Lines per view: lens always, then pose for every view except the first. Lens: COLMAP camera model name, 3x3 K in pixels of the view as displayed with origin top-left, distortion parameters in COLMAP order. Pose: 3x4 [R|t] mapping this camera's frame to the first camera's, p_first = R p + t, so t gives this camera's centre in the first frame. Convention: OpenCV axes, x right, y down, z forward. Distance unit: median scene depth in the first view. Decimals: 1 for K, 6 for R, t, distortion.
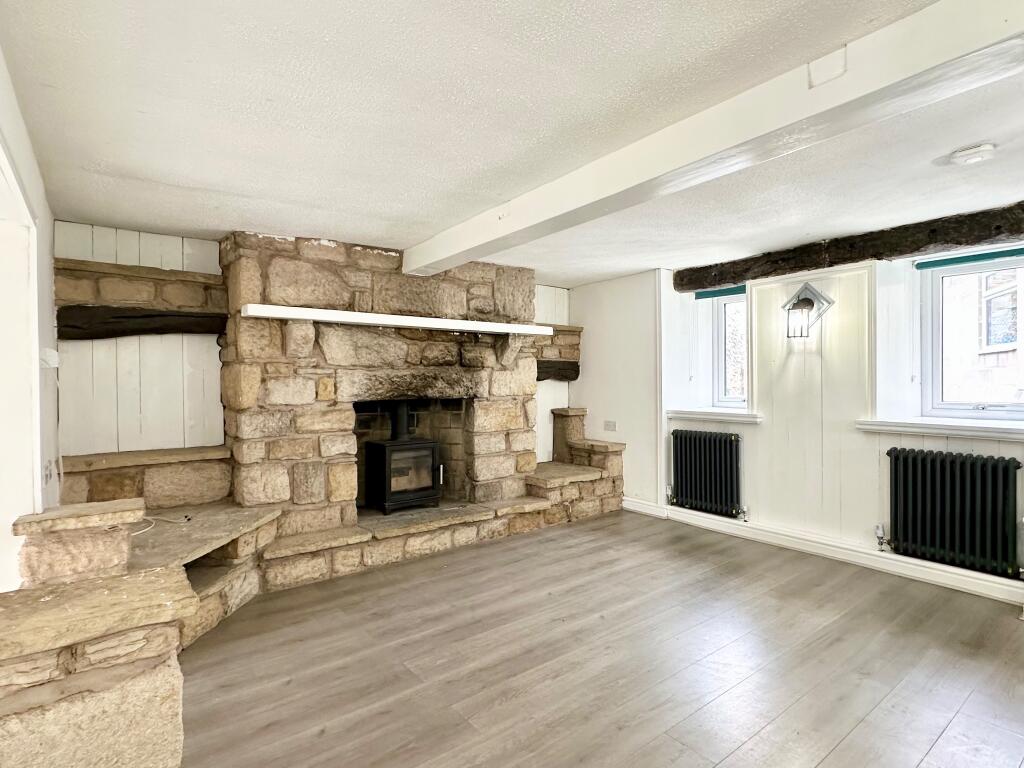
lens RADIAL K [[544.7, 0, 509.5], [0, 544.7, 385.9], [0, 0, 1]] dist [0.001968, -0.000747]
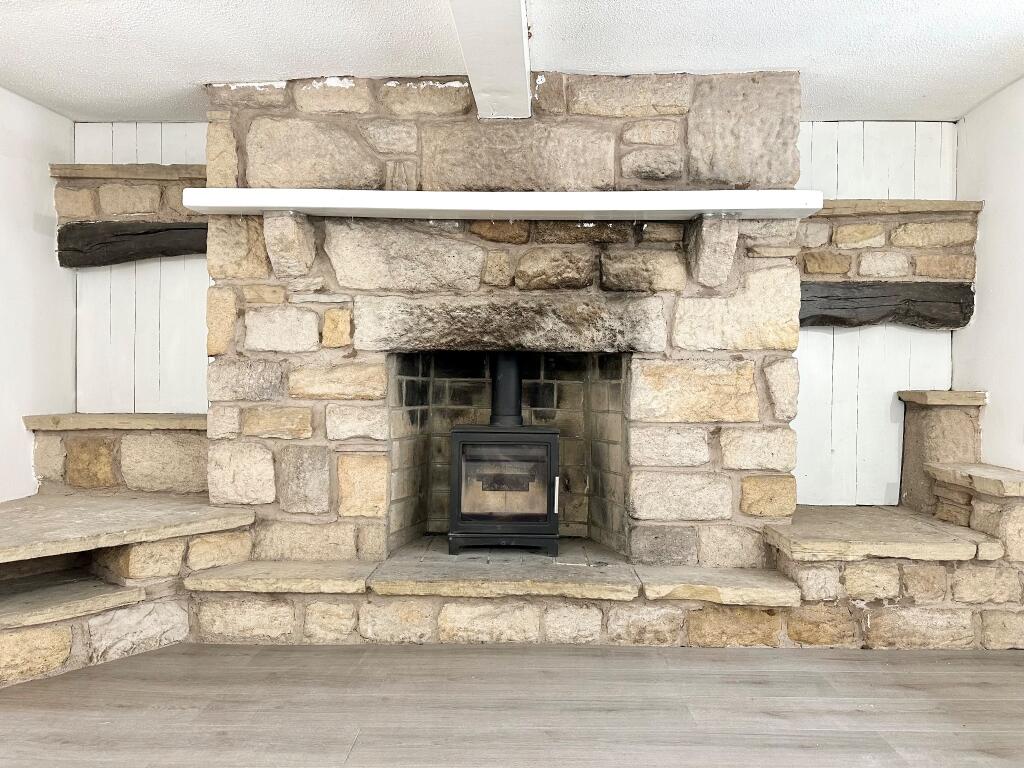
lens RADIAL K [[712.4, 0, 513.3], [0, 712.4, 383.7], [0, 0, 1]] dist [0.065303, -0.073769]
pose [[0.777203, 0.019430, -0.628949, 0.294748], [-0.018383, 0.999798, 0.008170, 0.053338], [0.628981, 0.005212, 0.777403, 0.471696]]
